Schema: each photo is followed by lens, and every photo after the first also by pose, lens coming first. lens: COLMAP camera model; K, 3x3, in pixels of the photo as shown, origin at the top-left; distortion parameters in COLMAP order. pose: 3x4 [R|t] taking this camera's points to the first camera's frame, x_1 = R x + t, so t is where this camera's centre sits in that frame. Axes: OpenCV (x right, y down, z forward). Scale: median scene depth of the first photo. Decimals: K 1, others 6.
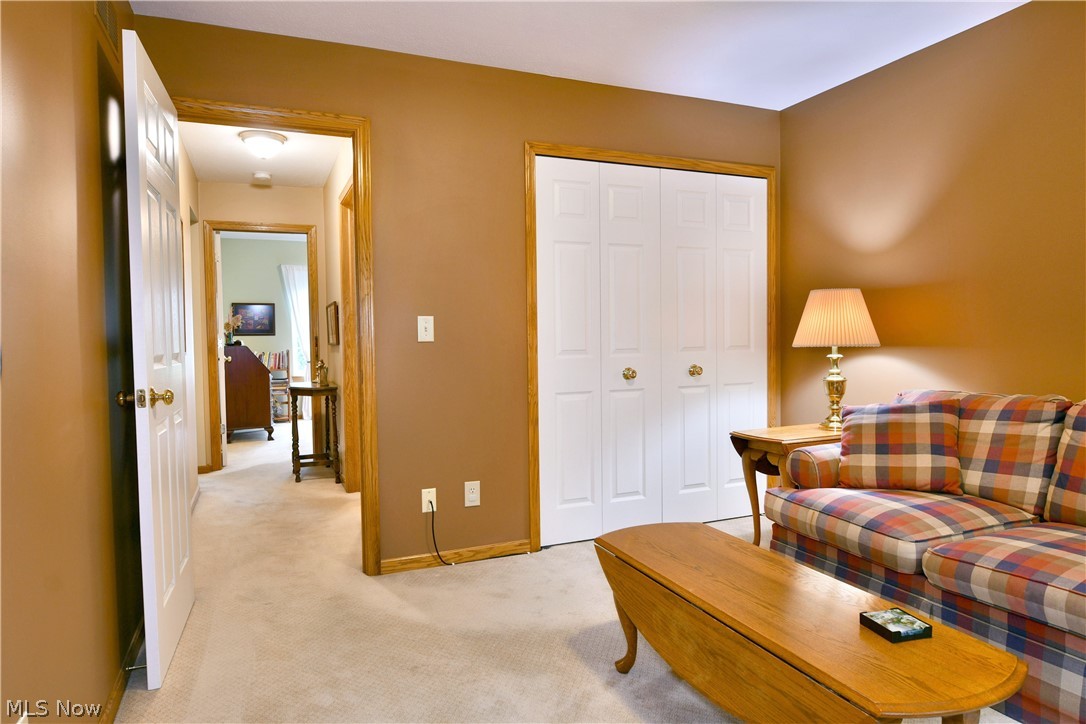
lens RADIAL K [[661.6, 0, 537.7], [0, 661.6, 358.9], [0, 0, 1]] dist [-0.009158, -0.004260]
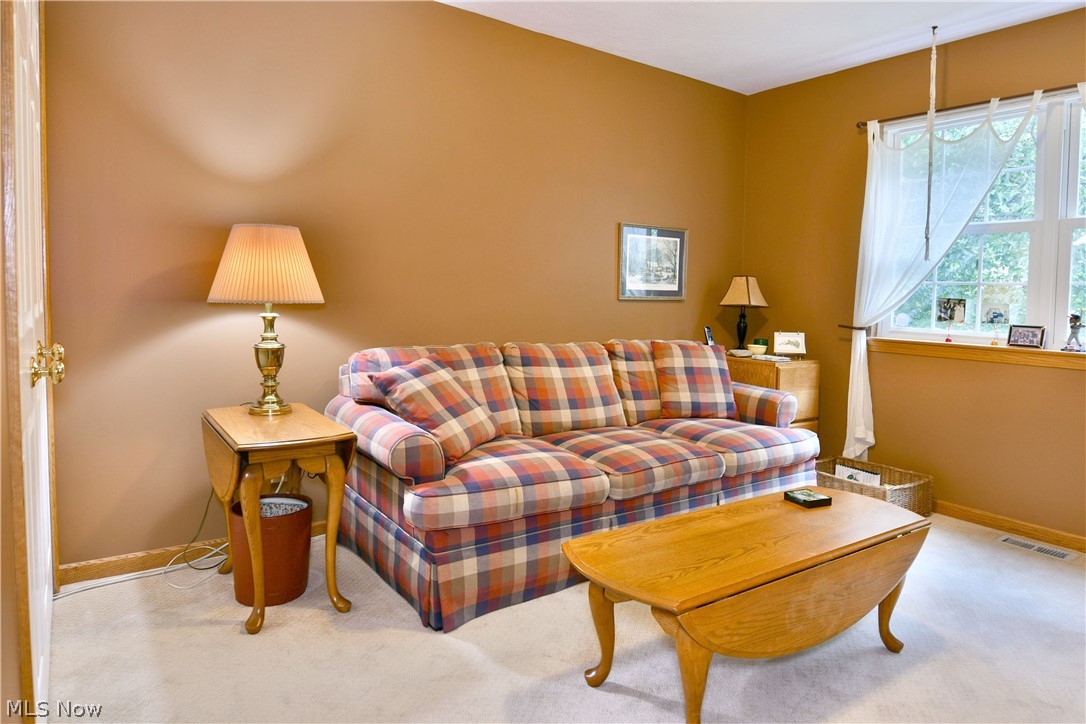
lens RADIAL K [[661.6, 0, 529.0], [0, 661.6, 318.6], [0, 0, 1]] dist [-0.009158, -0.004260]
pose [[-0.205535, -0.030266, 0.978182, -0.496230], [0.004200, 0.999485, 0.031807, -0.034205], [-0.978641, 0.010646, -0.205303, 1.232488]]
